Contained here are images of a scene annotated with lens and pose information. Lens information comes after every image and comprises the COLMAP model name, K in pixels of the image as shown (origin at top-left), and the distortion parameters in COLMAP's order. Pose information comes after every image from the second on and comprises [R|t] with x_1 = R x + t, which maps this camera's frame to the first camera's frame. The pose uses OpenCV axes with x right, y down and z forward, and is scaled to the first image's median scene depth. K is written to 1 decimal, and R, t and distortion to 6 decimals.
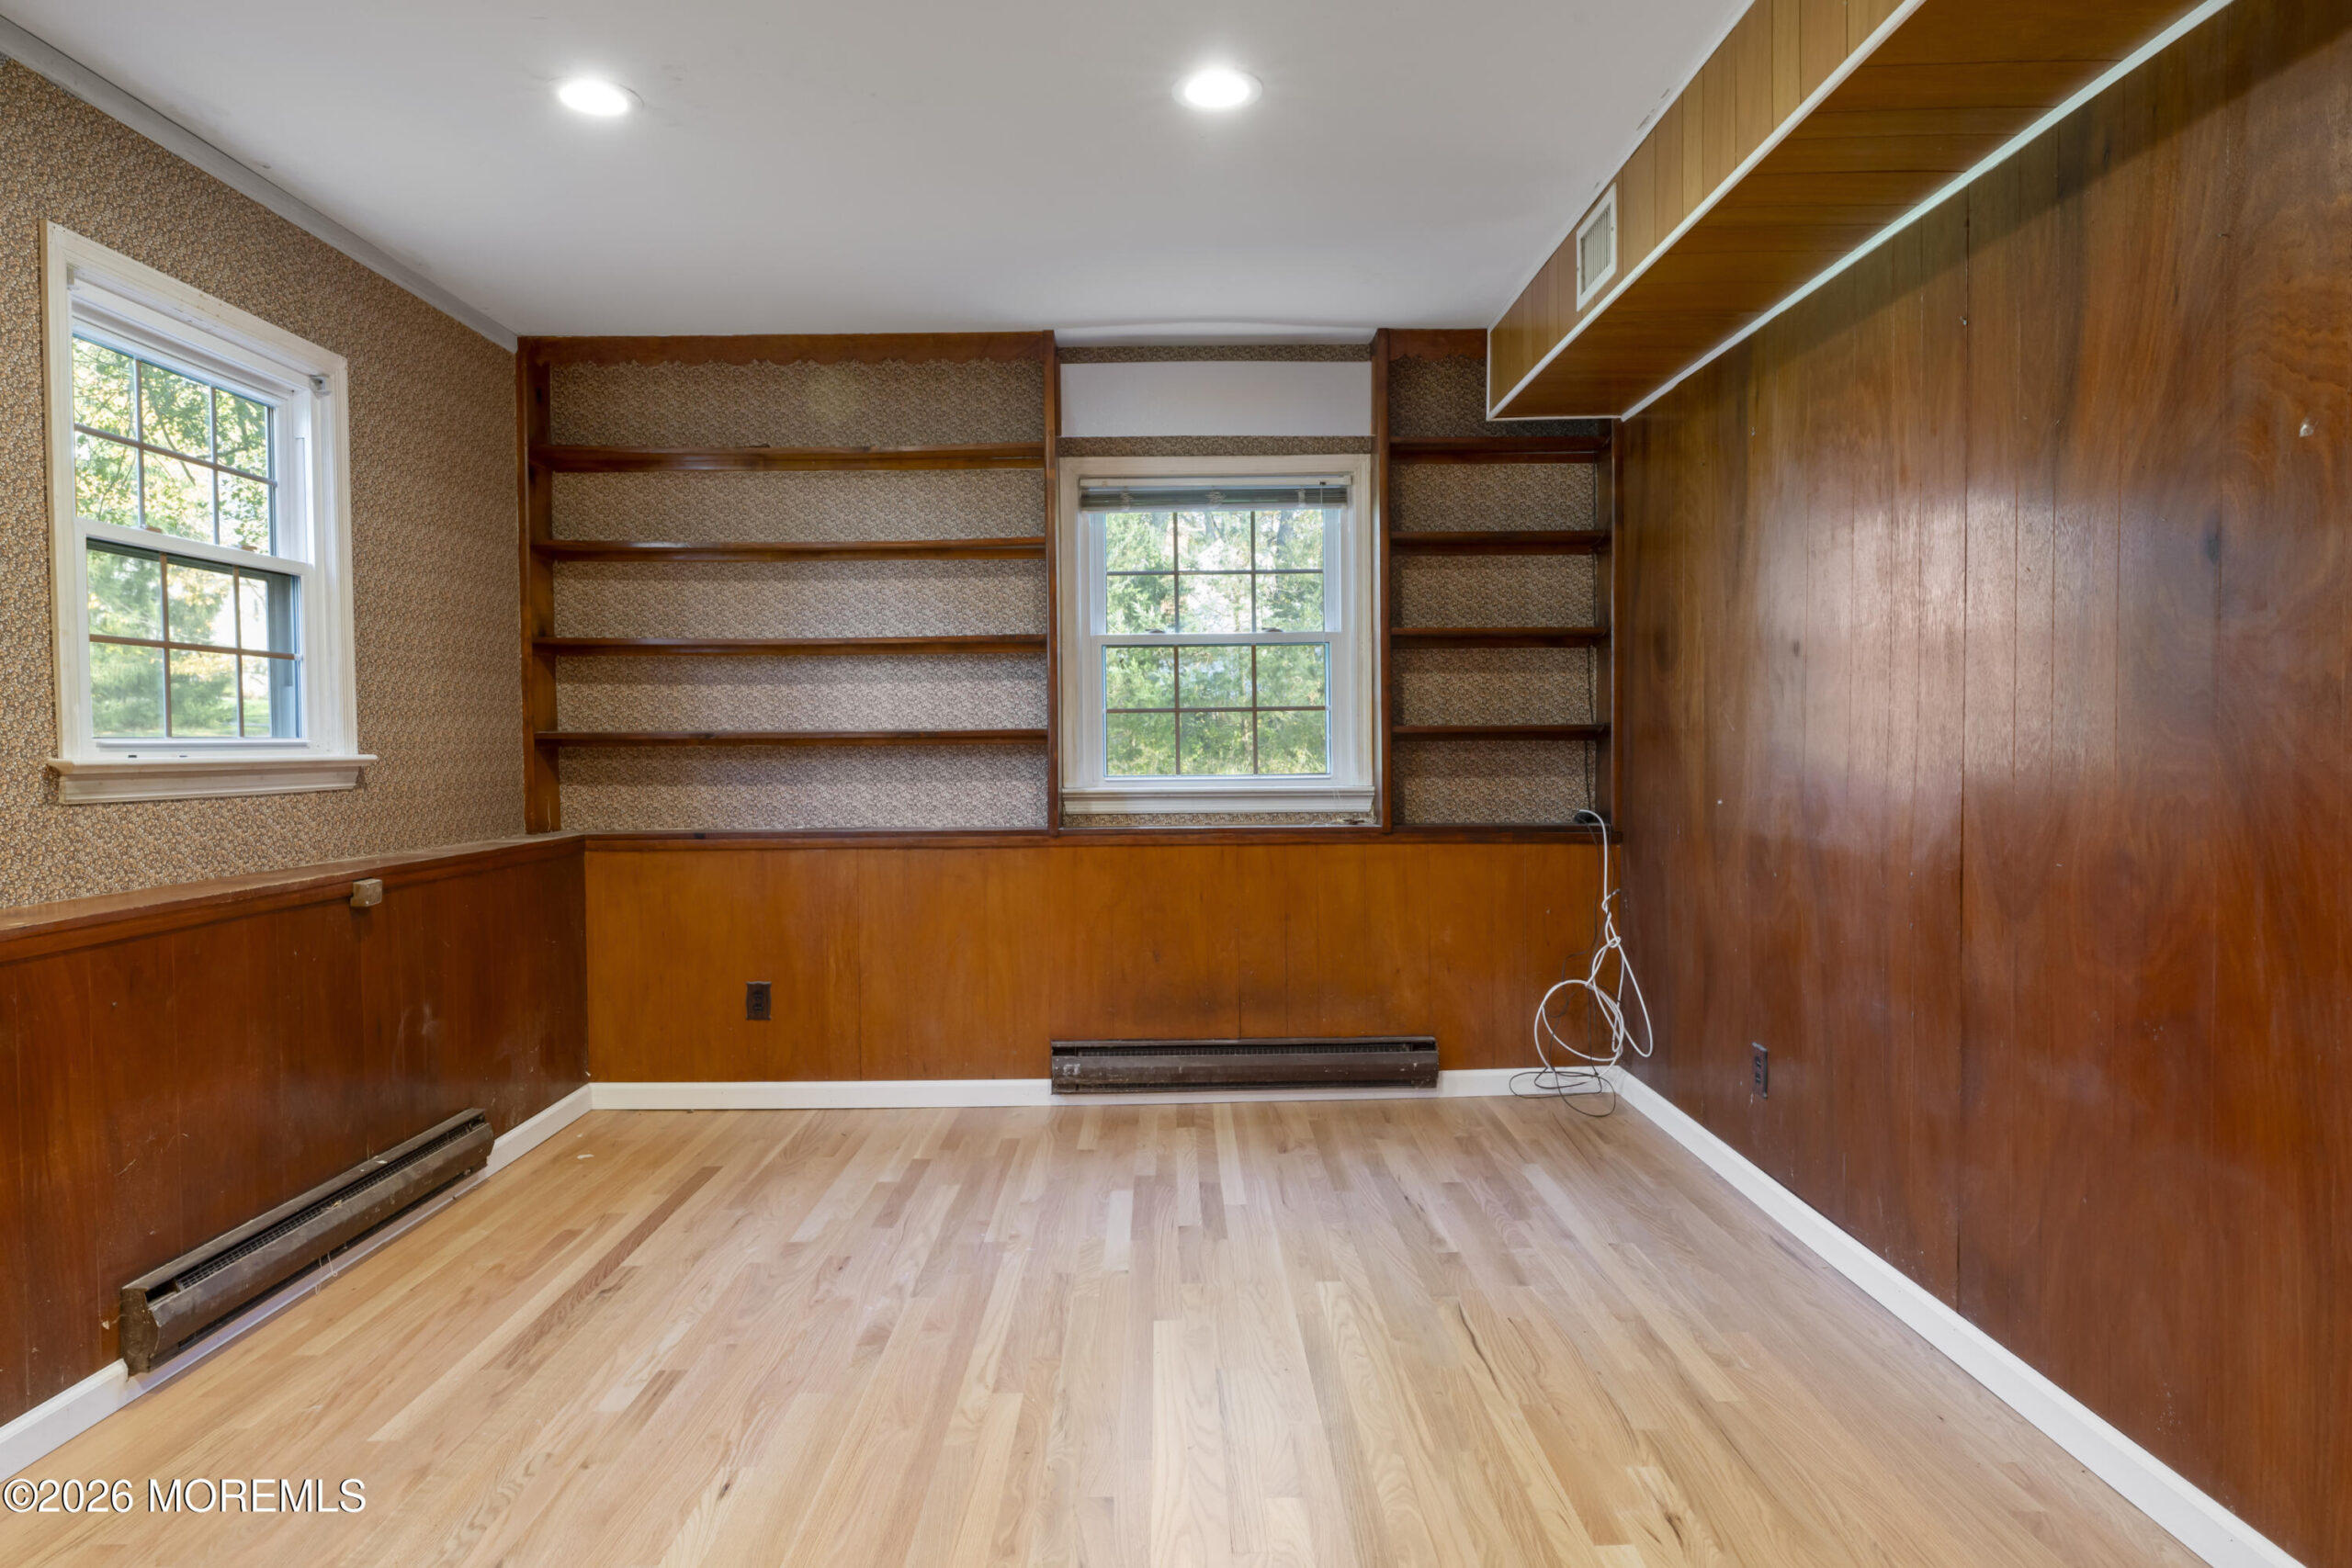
lens RADIAL K [[1384.9, 0, 1172.2], [0, 1384.9, 780.0], [0, 0, 1]] dist [0.000166, -0.001402]
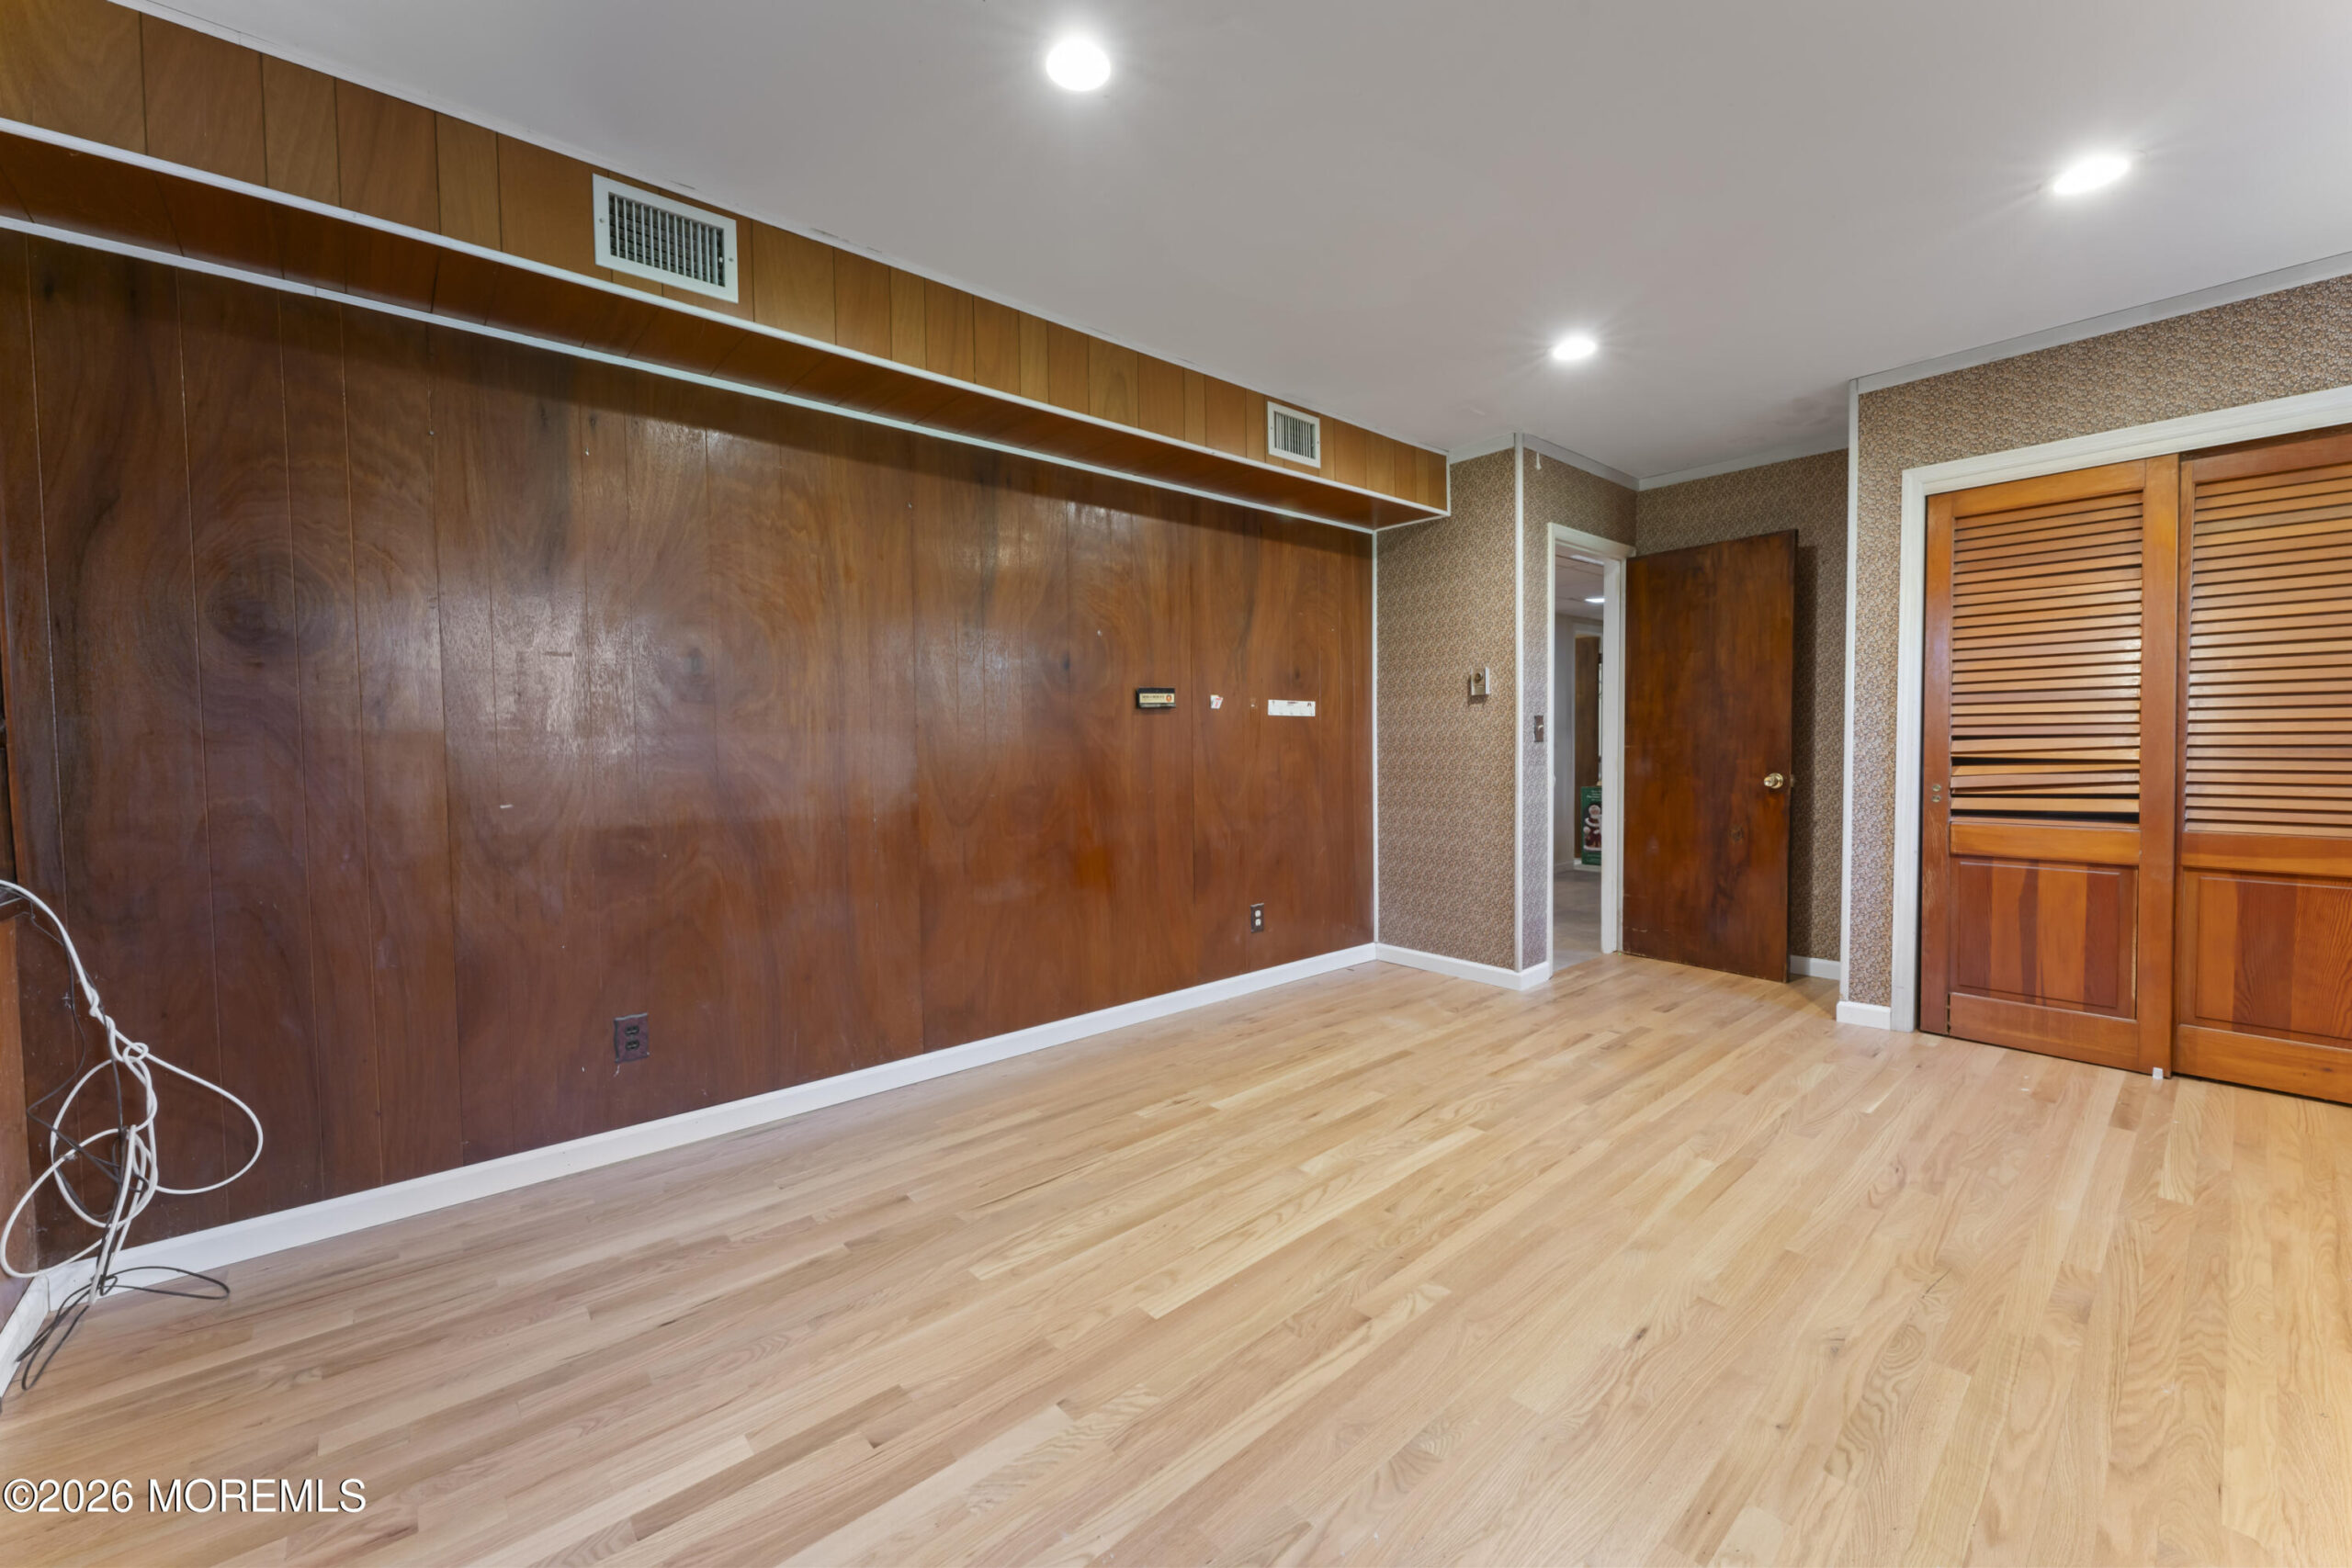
lens RADIAL K [[898.9, 0, 1169.0], [0, 898.9, 769.7], [0, 0, 1]] dist [-0.000426, 0.000123]
pose [[-0.635358, -0.014586, 0.772080, -0.421615], [0.040968, 0.997777, 0.052563, -0.028463], [-0.771131, 0.065027, -0.633348, 1.138536]]
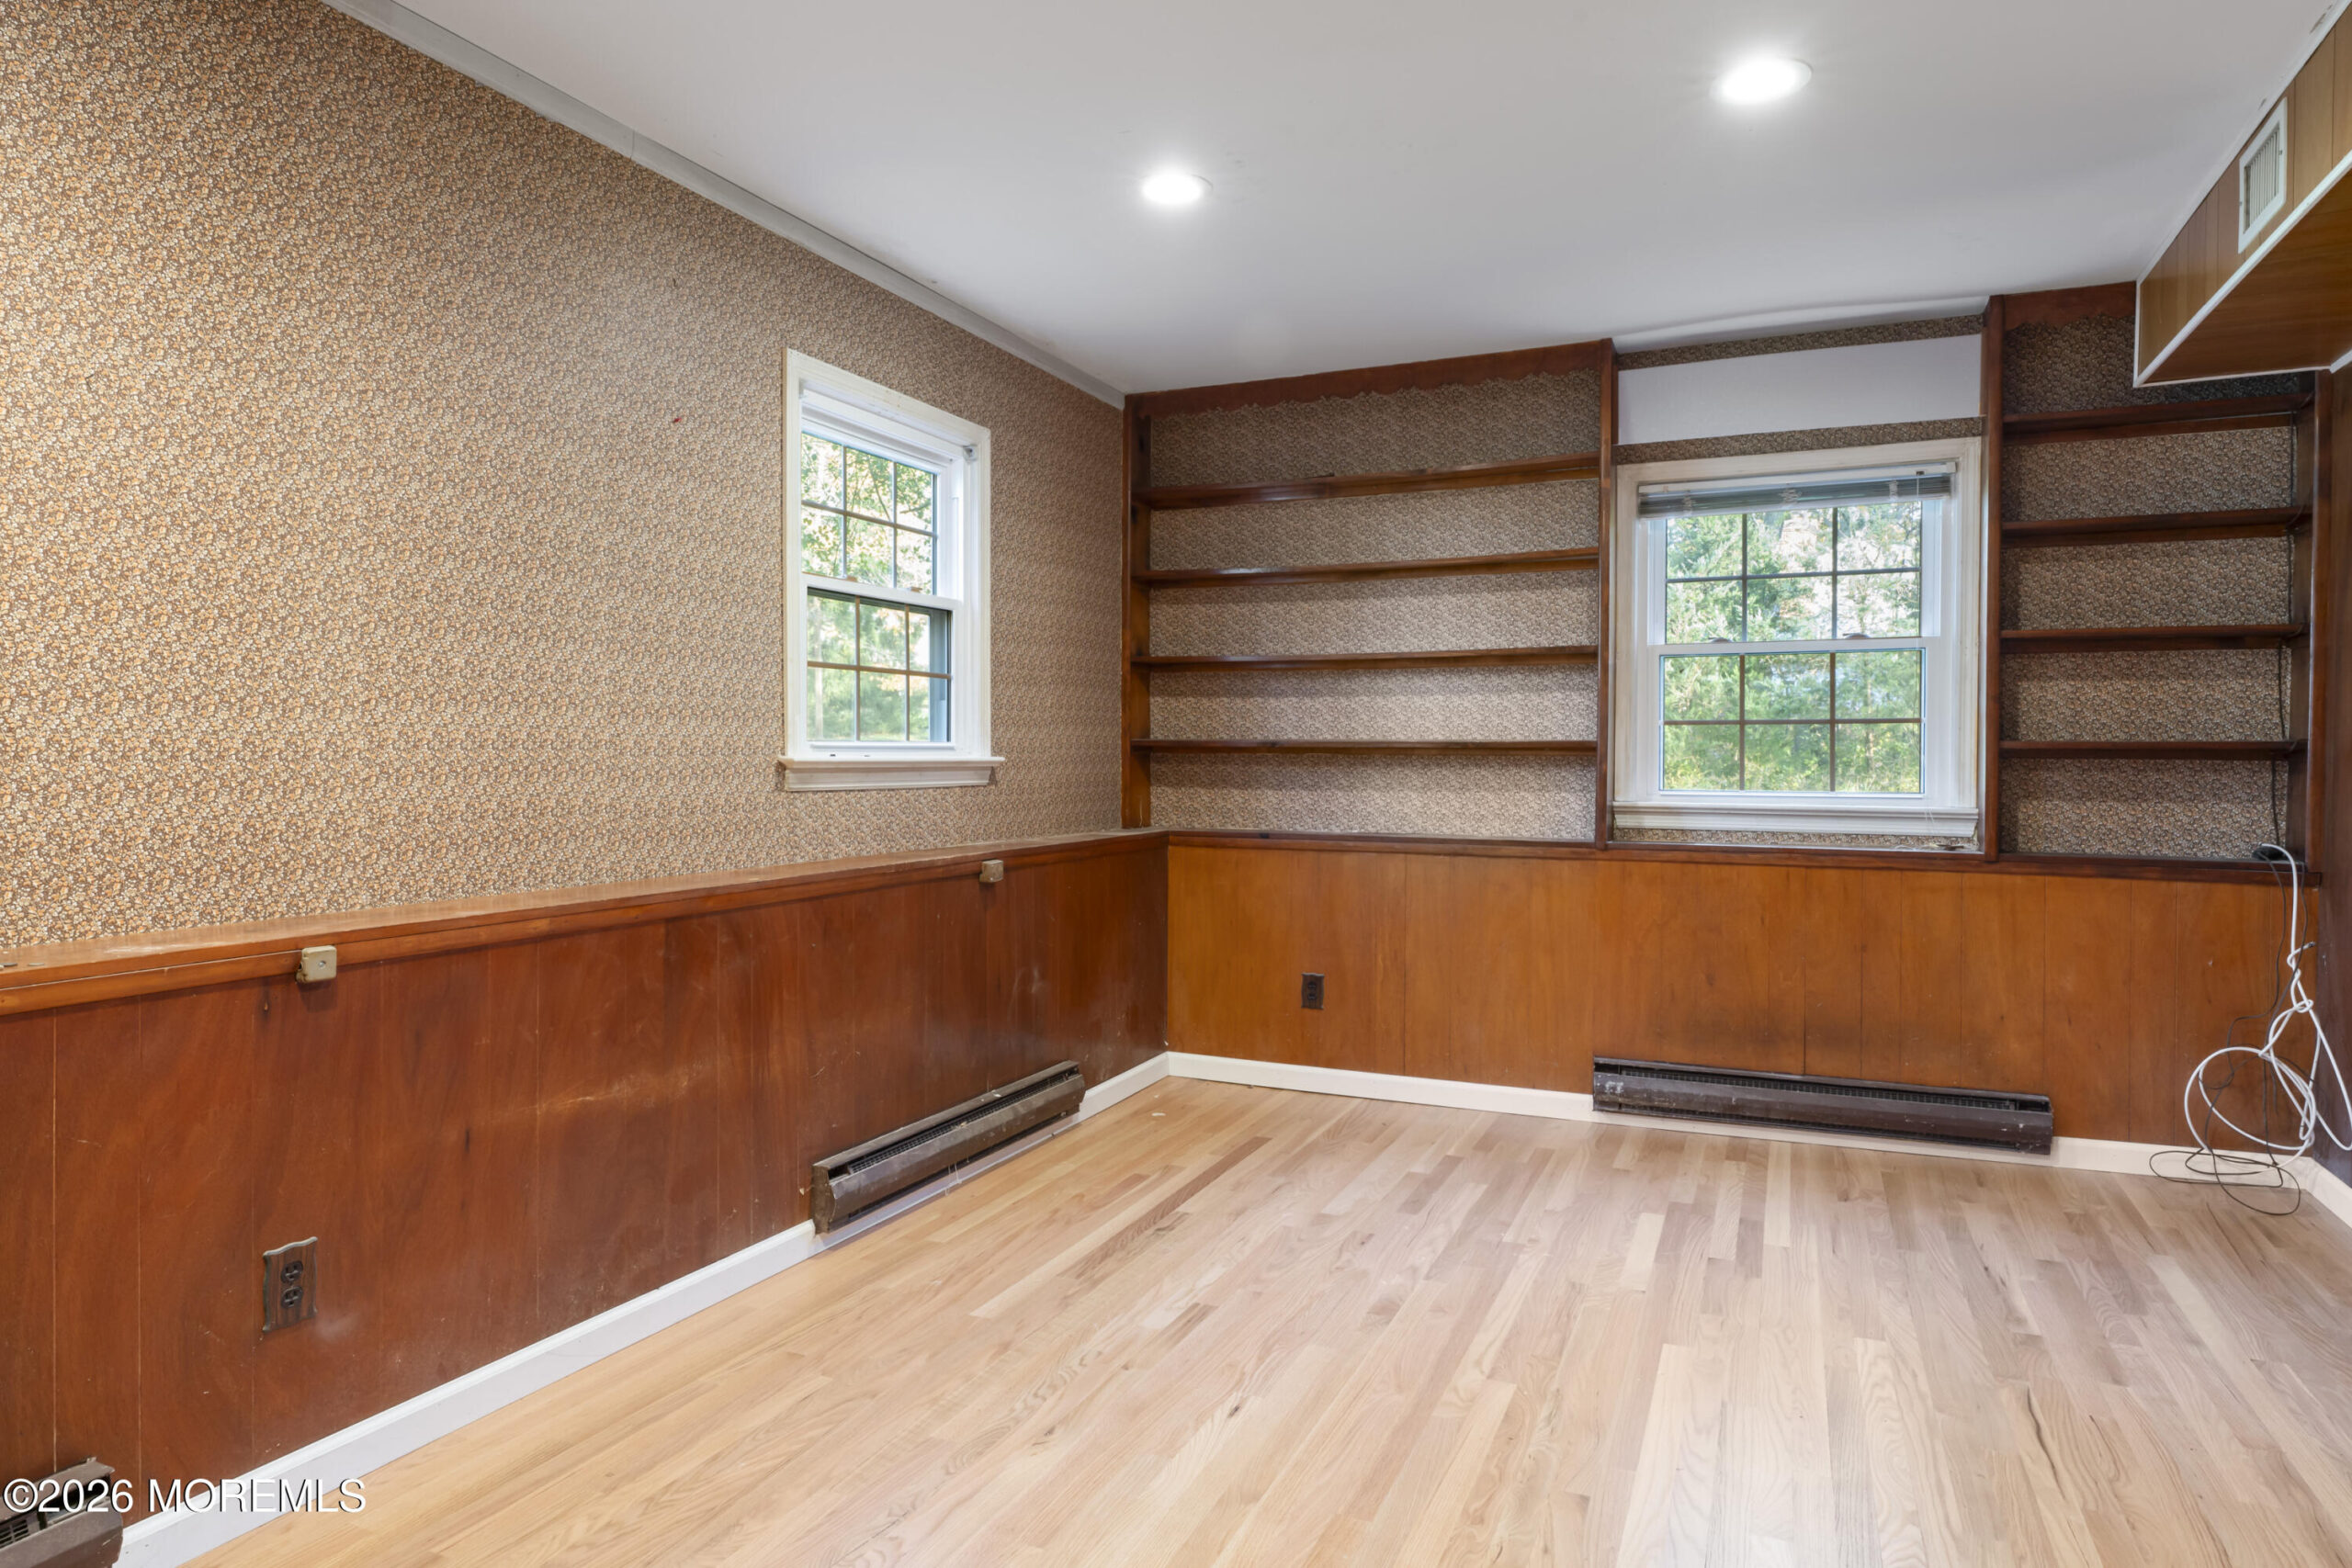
lens RADIAL K [[1384.9, 0, 1171.3], [0, 1384.9, 781.7], [0, 0, 1]] dist [0.000166, -0.001402]
pose [[0.911629, 0.021109, -0.410471, 0.052408], [-0.023837, 0.999715, -0.001529, 0.001547], [0.410321, 0.011178, 0.911872, -0.036144]]
